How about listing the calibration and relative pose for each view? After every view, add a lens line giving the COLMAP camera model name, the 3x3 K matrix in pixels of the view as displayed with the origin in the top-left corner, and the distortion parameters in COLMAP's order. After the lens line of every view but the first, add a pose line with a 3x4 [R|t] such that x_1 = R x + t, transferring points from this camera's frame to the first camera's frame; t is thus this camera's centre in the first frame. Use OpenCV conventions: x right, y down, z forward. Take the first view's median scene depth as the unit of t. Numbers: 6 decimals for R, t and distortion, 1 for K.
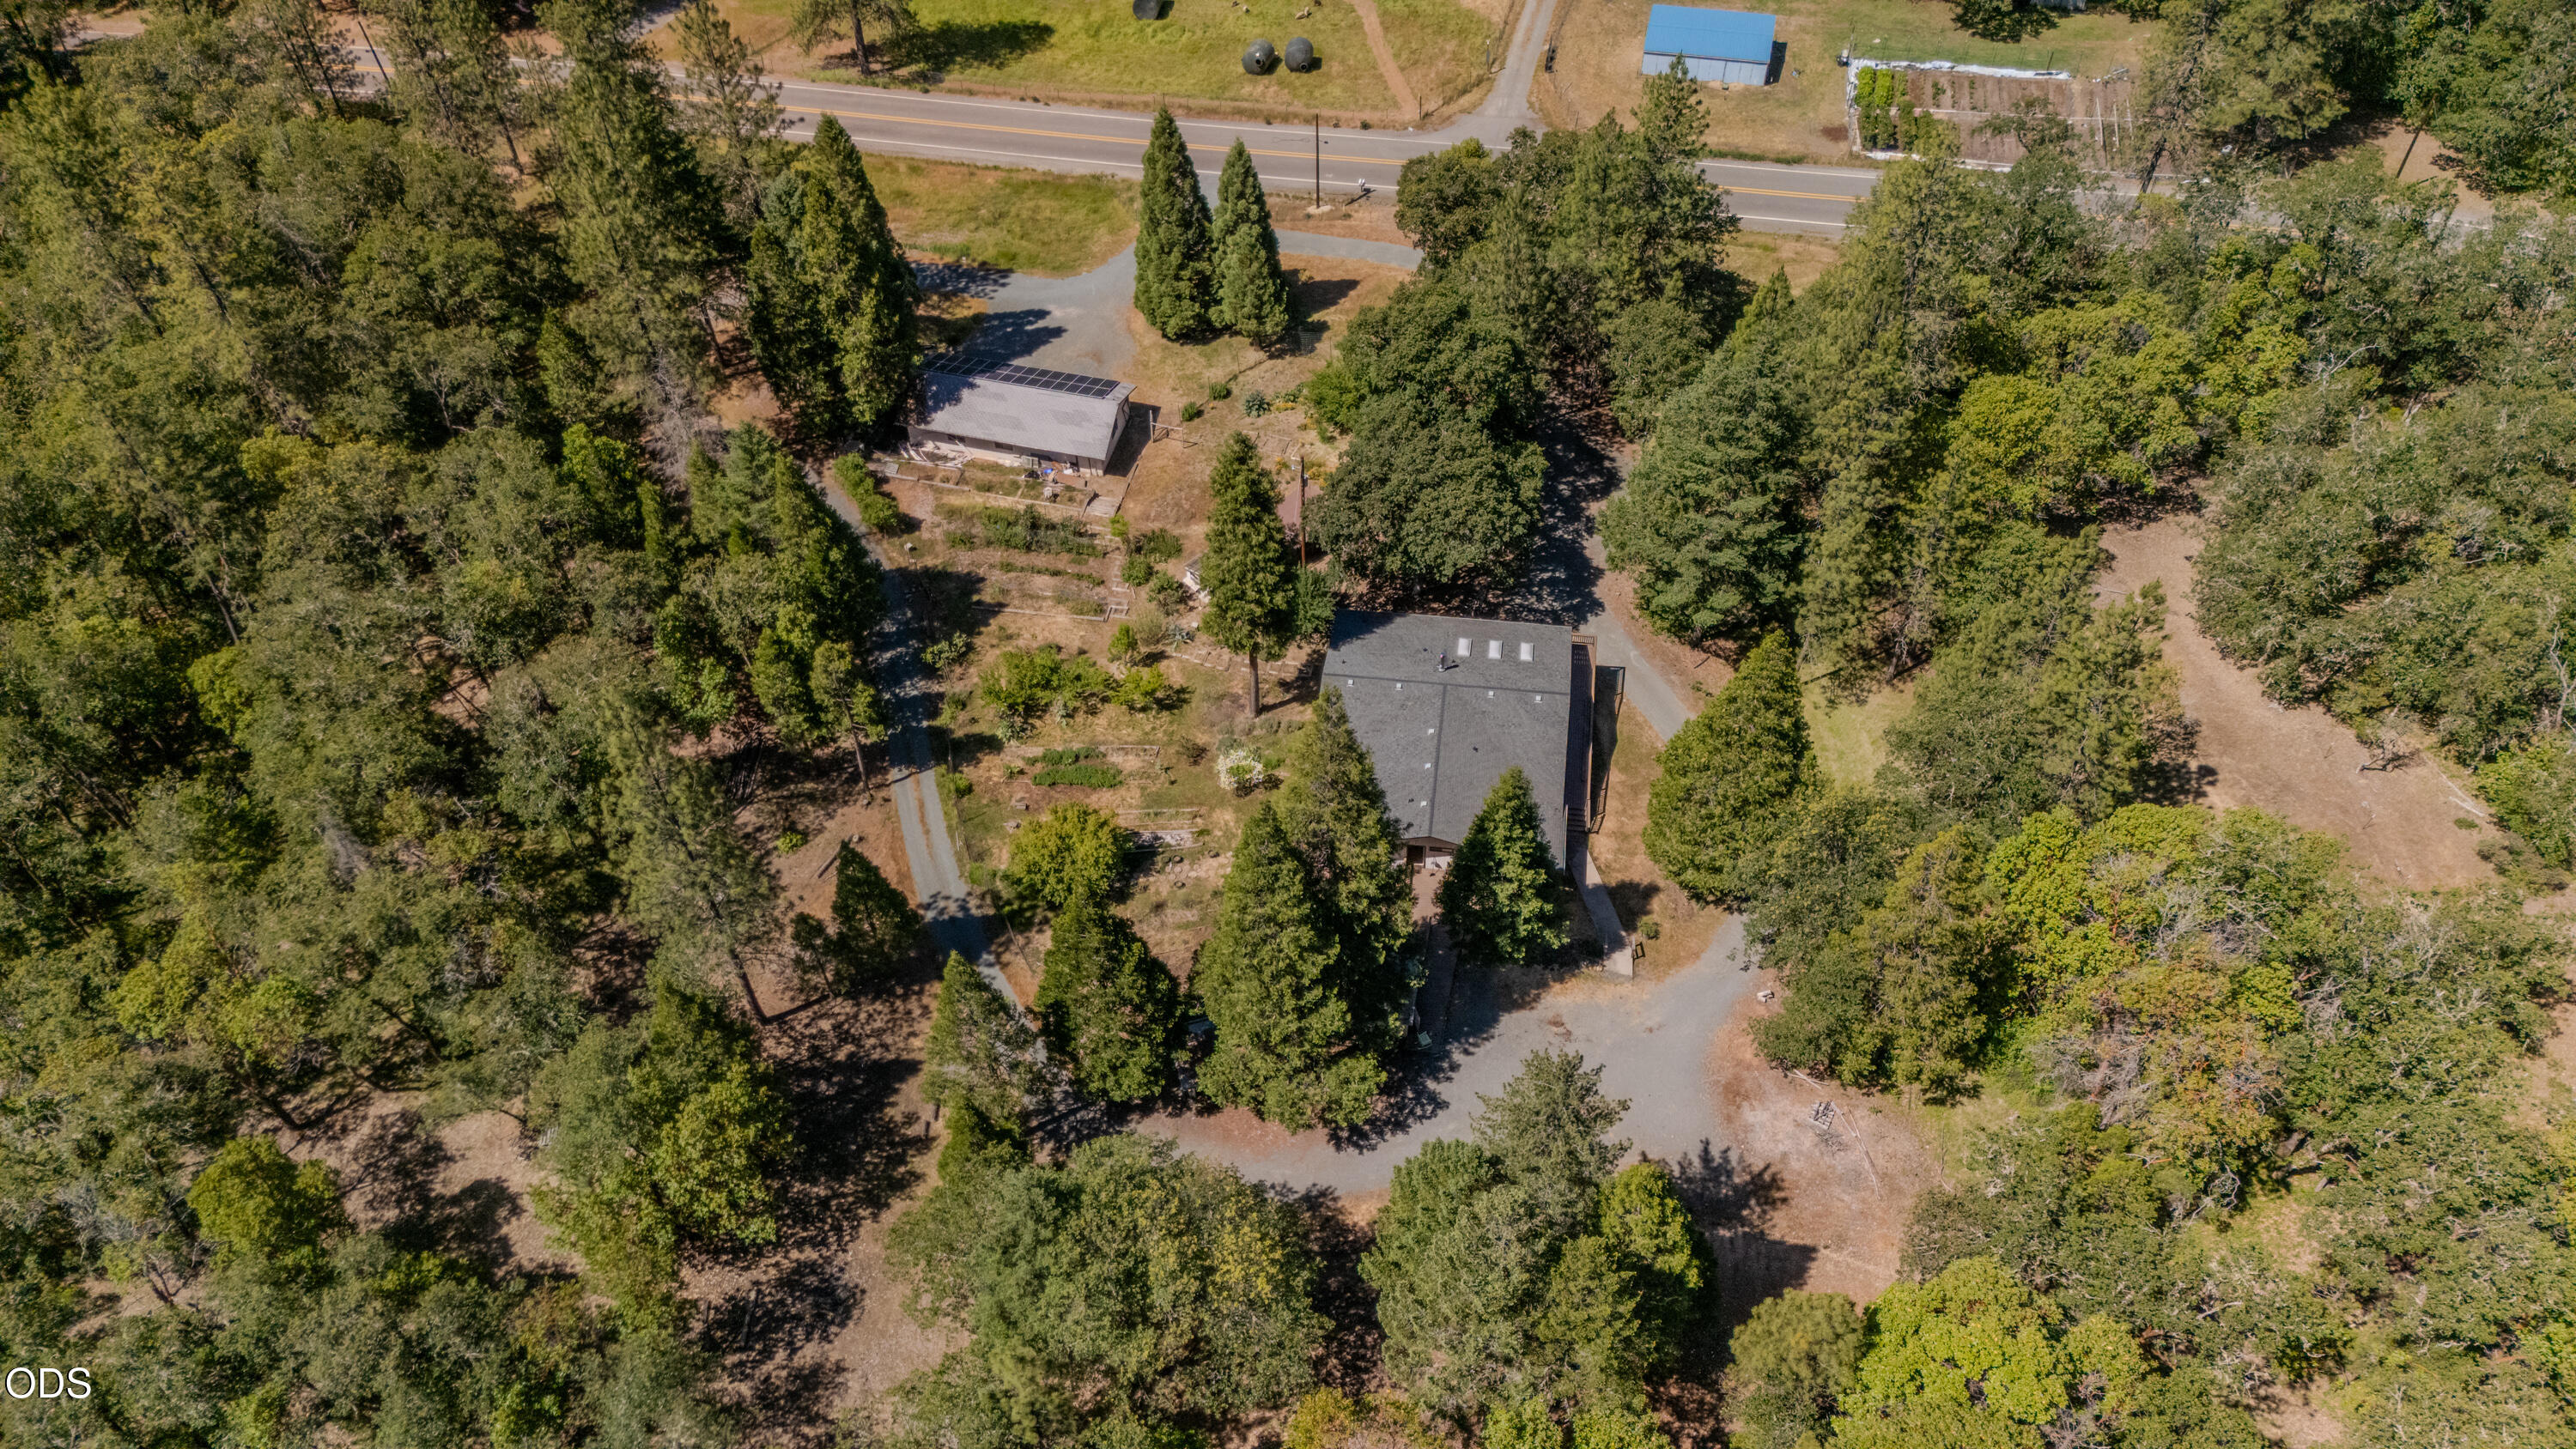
lens RADIAL K [[1928.3, 0, 1288.0], [0, 1928.3, 724.5], [0, 0, 1]] dist [0.080378, -0.001692]
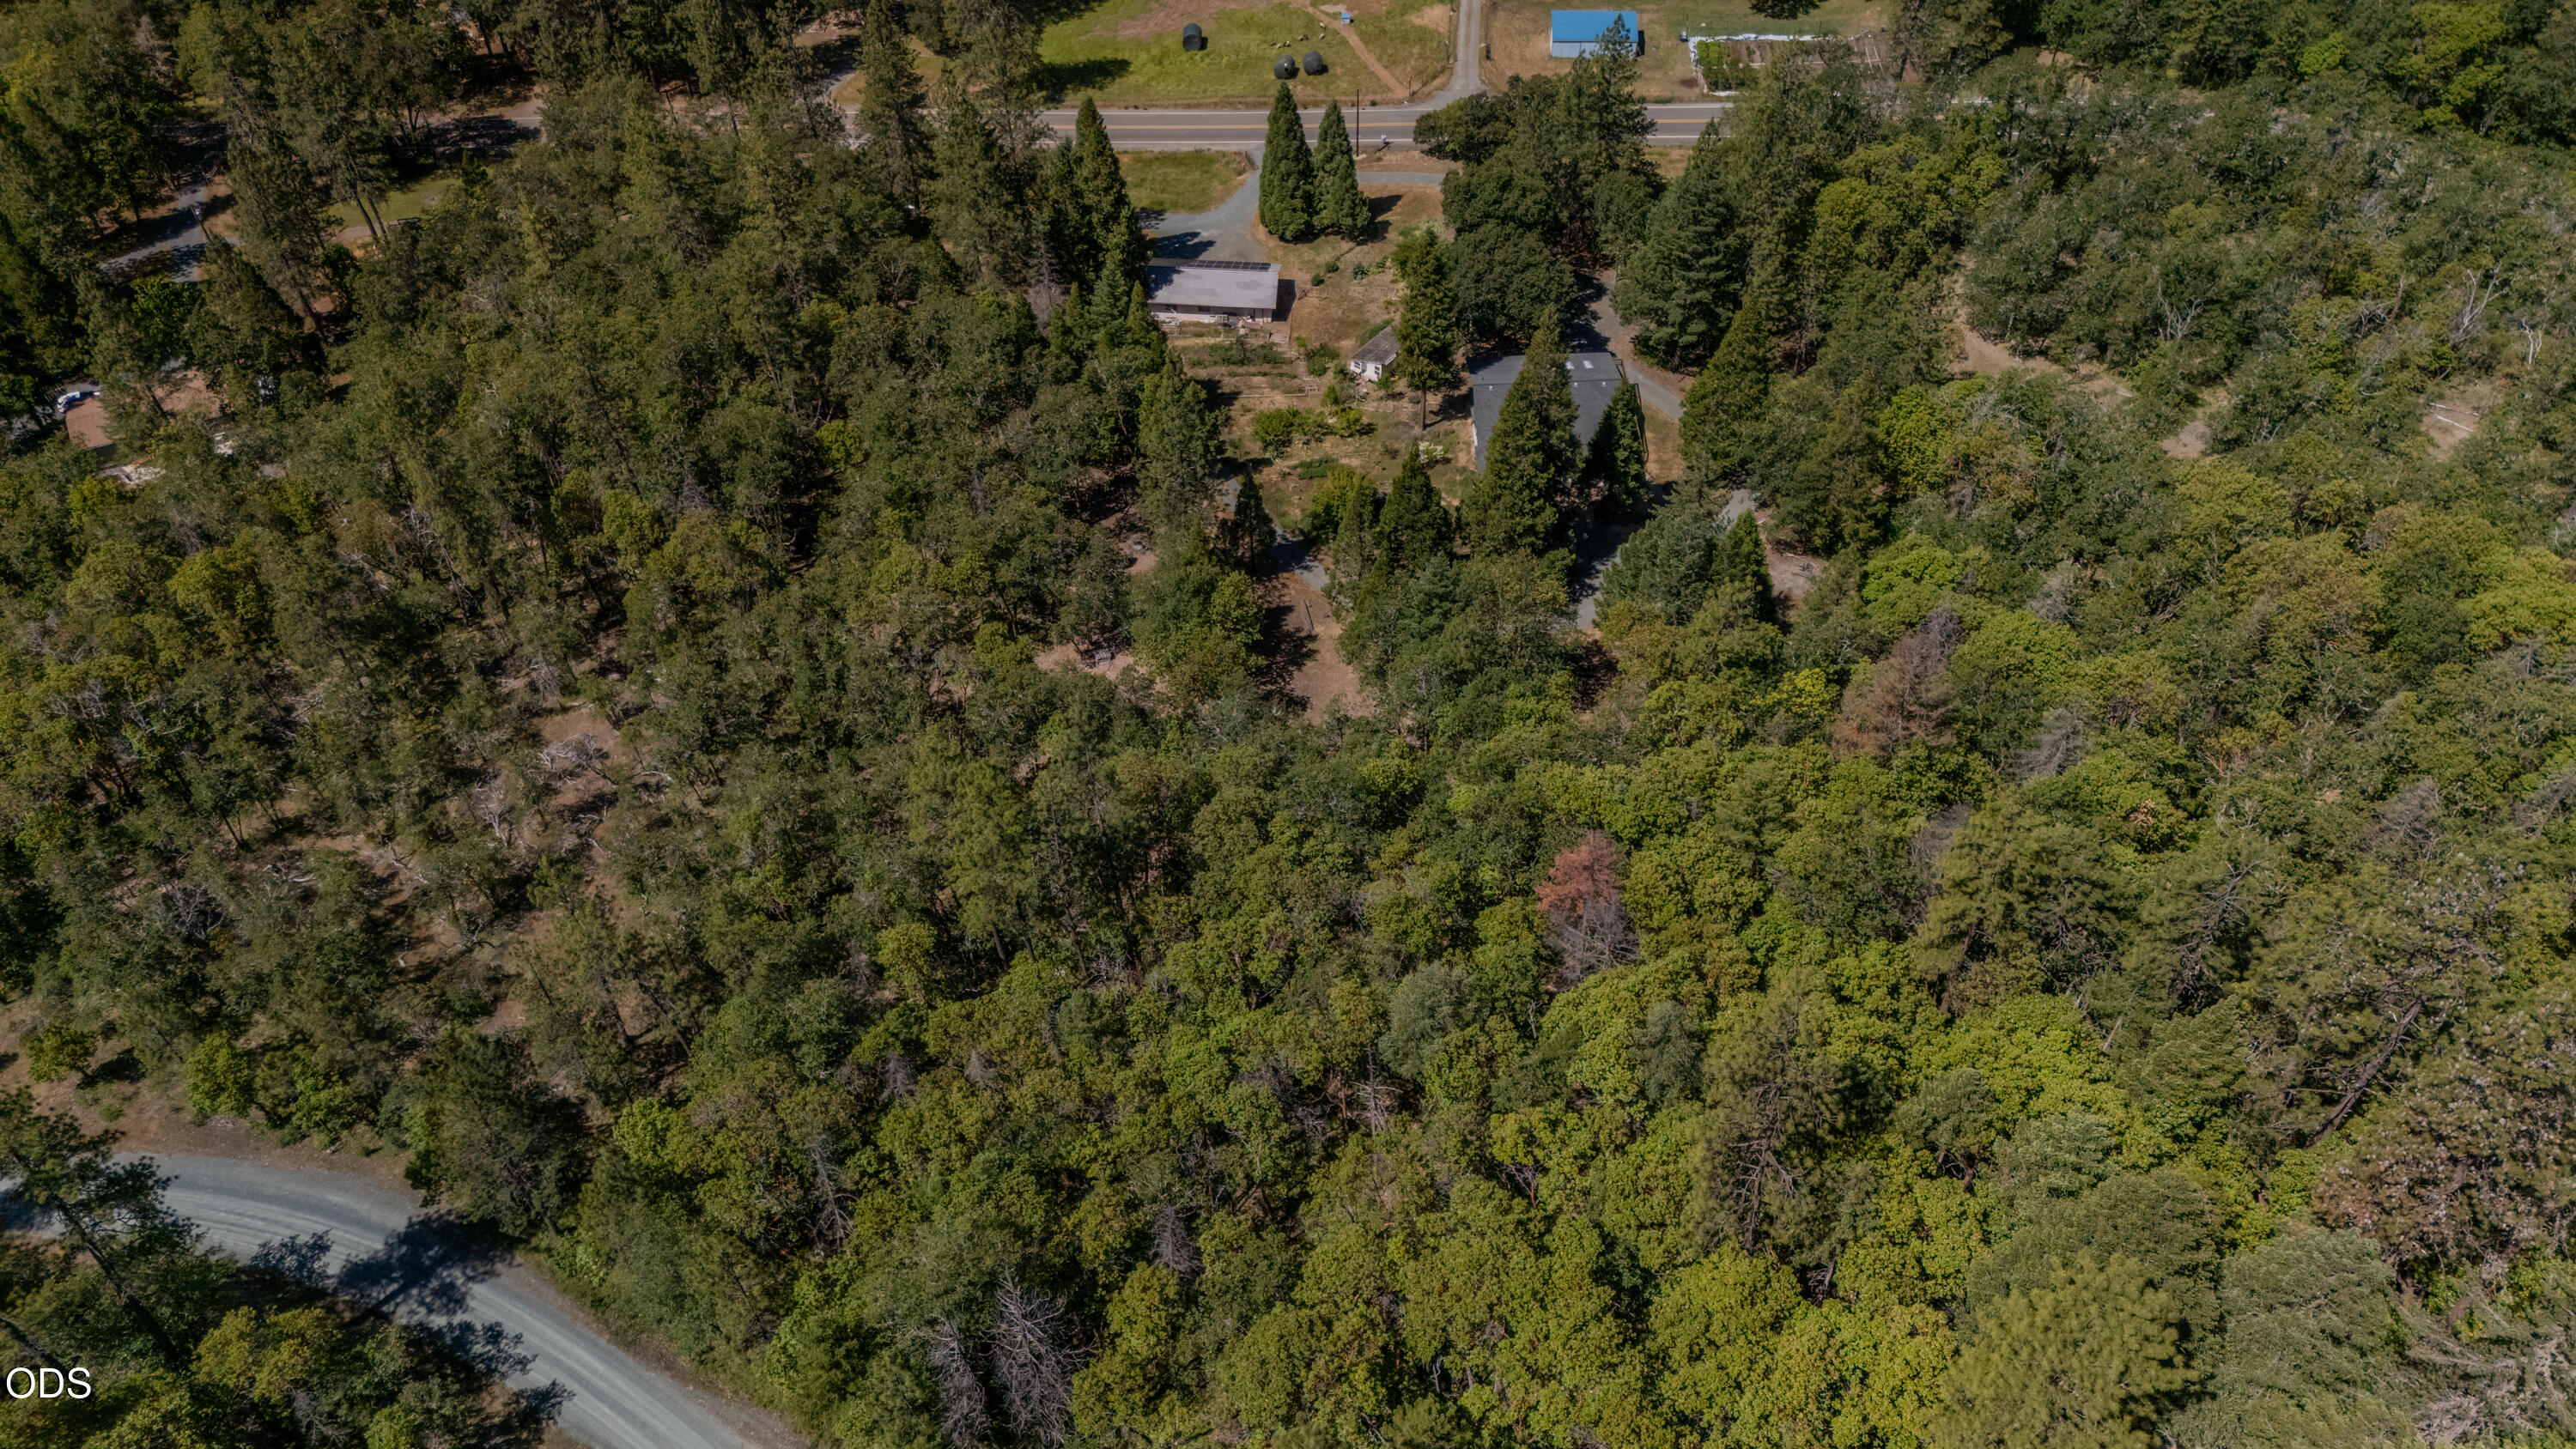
lens RADIAL K [[1928.3, 0, 1288.0], [0, 1928.3, 724.5], [0, 0, 1]] dist [0.080378, -0.001692]
pose [[0.988410, -0.109660, 0.104977, -0.277415], [0.114906, 0.992344, -0.045283, 0.256713], [-0.099207, 0.056820, 0.993443, -0.498414]]
